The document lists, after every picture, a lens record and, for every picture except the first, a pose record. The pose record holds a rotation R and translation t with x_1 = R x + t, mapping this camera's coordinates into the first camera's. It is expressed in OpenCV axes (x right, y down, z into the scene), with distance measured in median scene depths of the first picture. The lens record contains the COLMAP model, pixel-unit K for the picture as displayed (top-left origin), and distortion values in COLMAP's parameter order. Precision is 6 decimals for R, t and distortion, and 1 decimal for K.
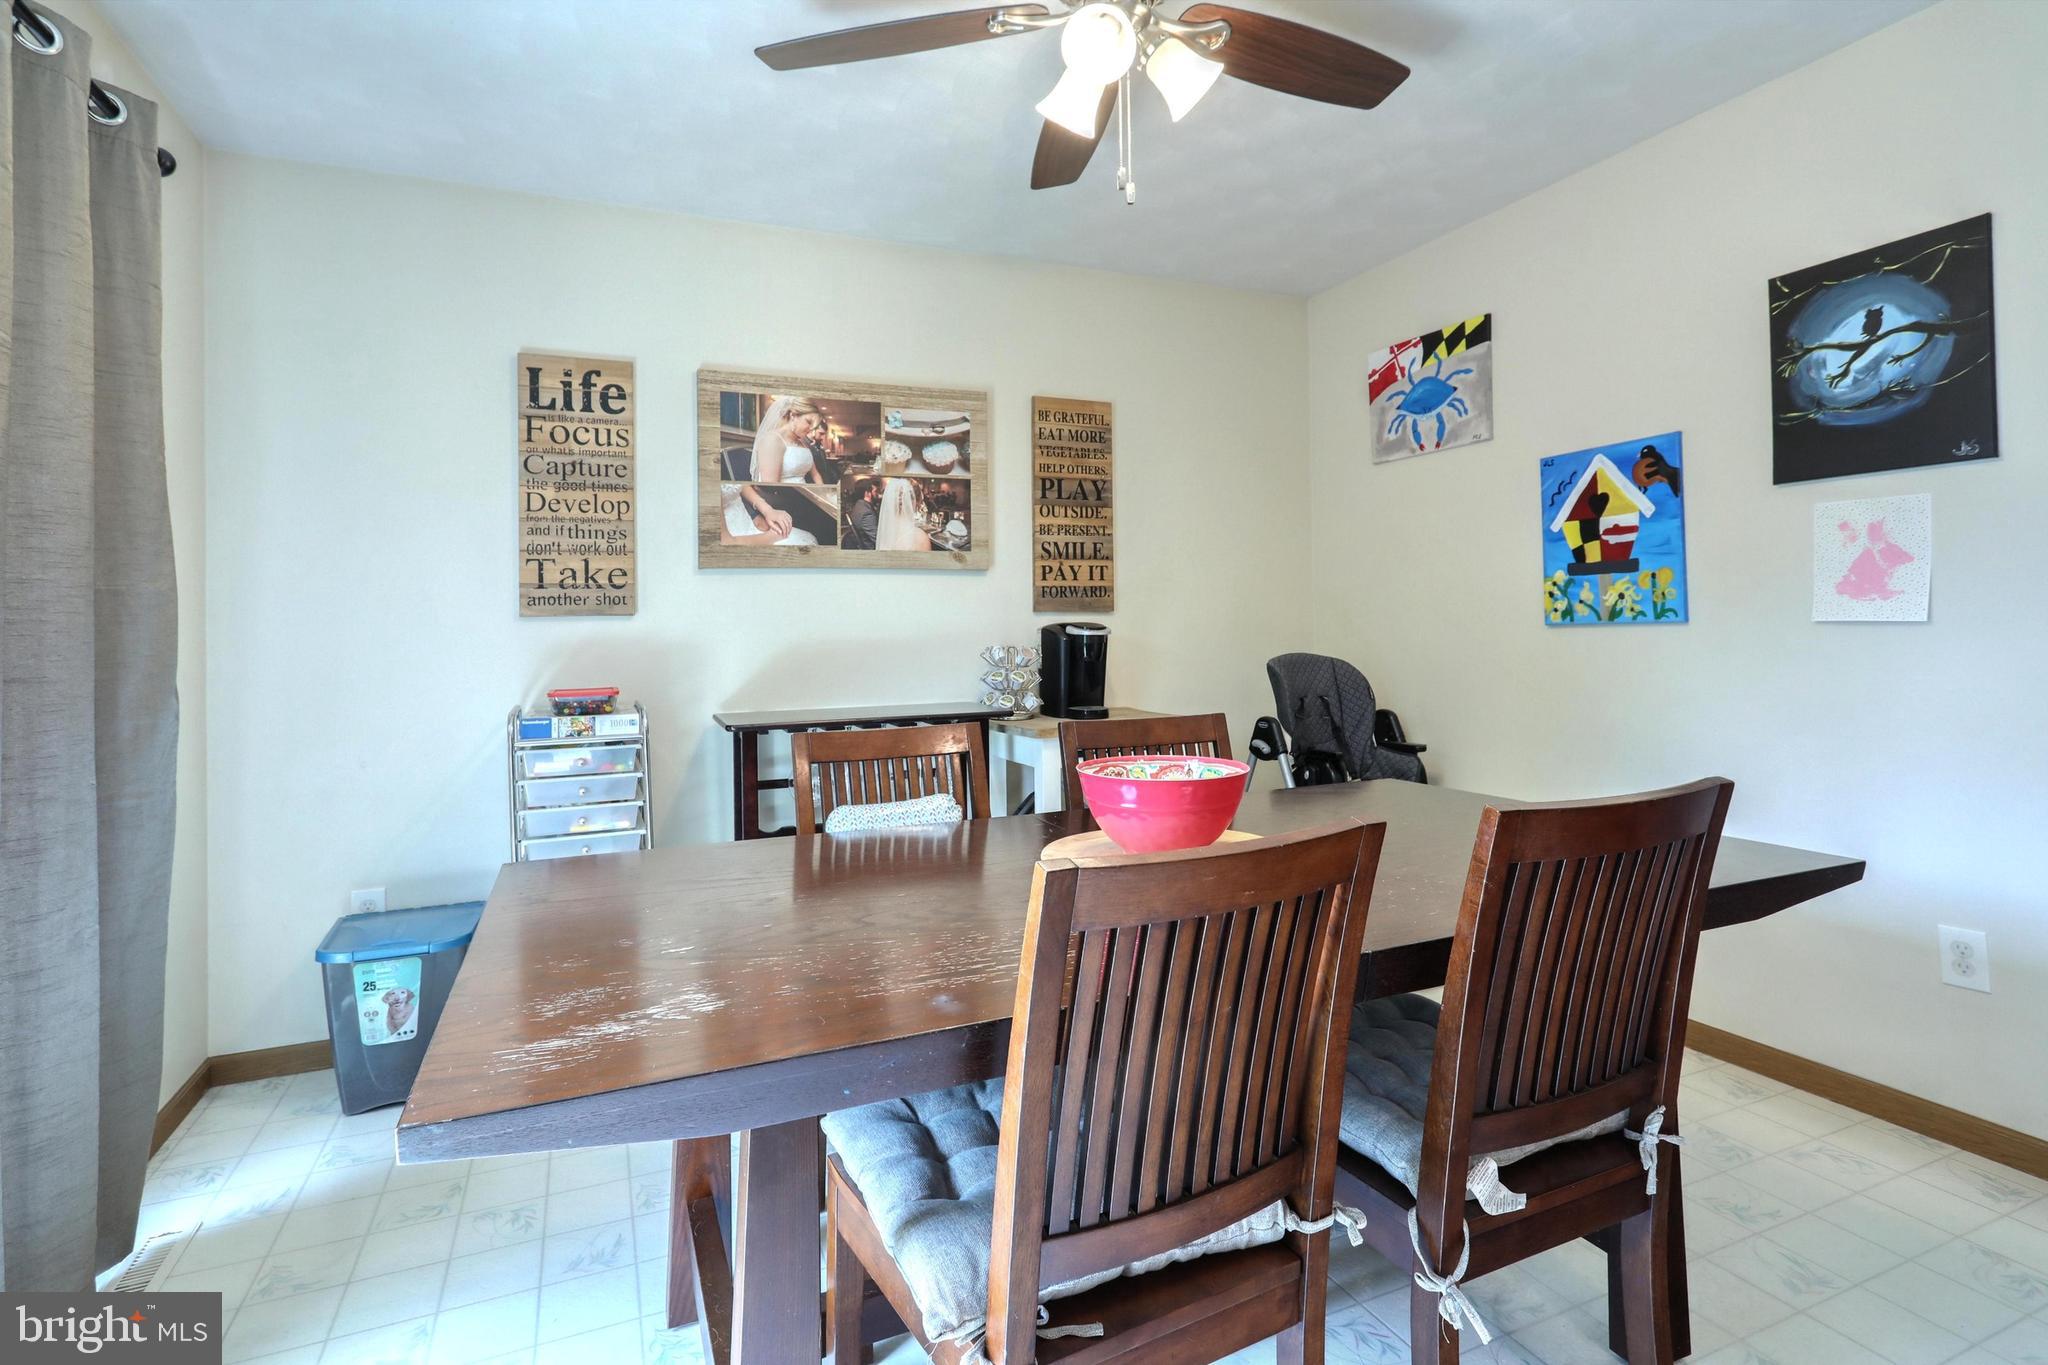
lens RADIAL K [[1117.9, 0, 1165.3], [0, 1117.9, 591.1], [0, 0, 1]] dist [-0.006301, 0.004498]
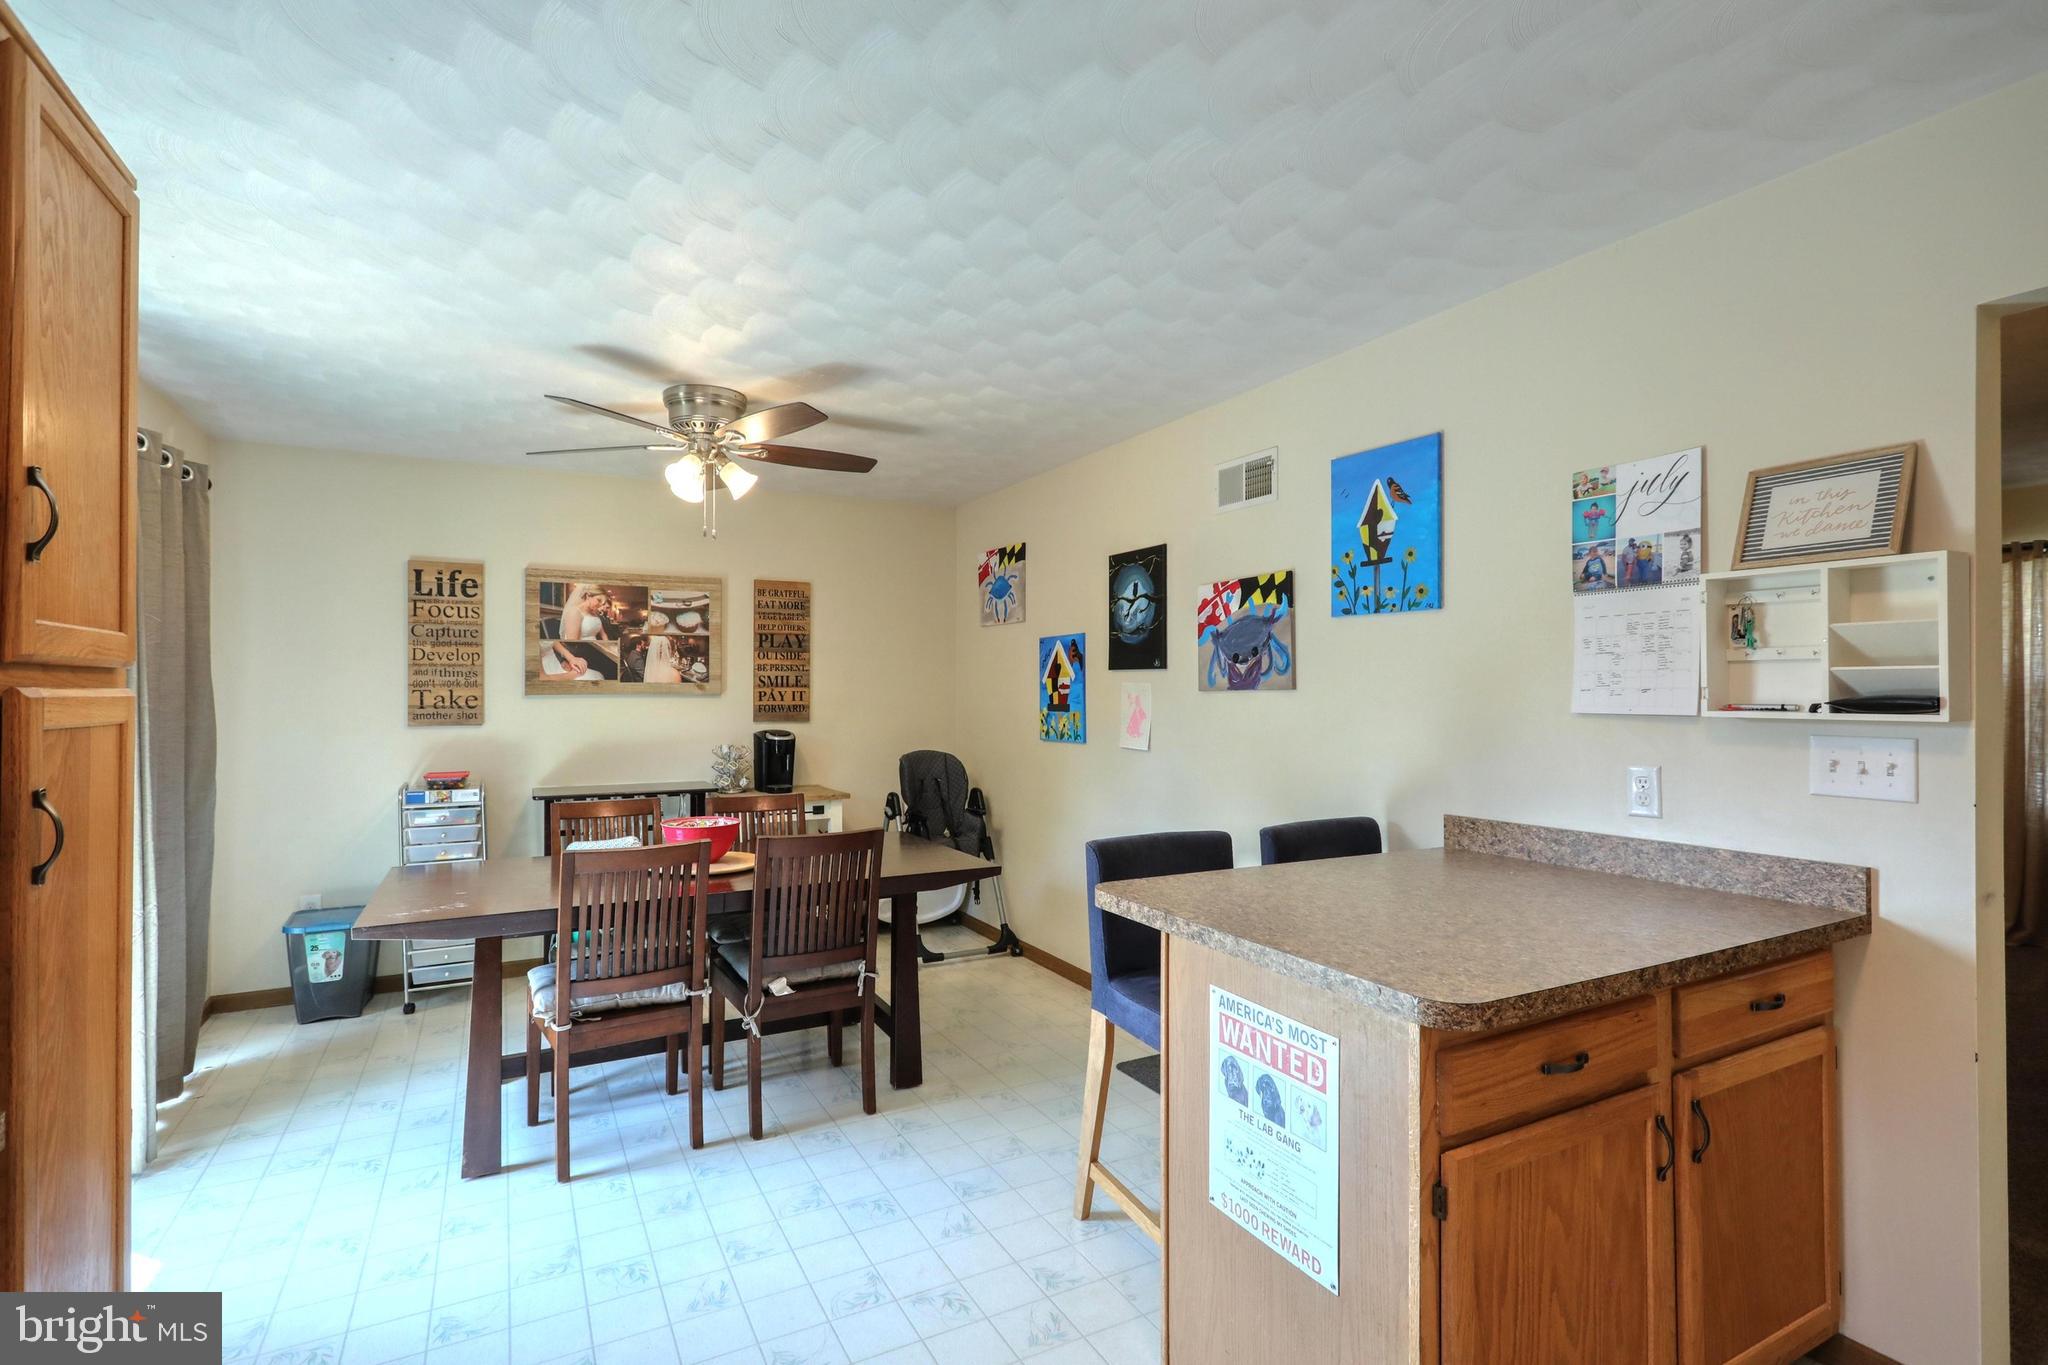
lens RADIAL K [[978.9, 0, 1017.4], [0, 978.9, 680.7], [0, 0, 1]] dist [0.001121, 0.000573]
pose [[0.999686, 0.011905, 0.022030, 0.254868], [-0.012077, 0.999897, 0.007714, -0.062425], [-0.021936, -0.007977, 0.999728, -0.408519]]
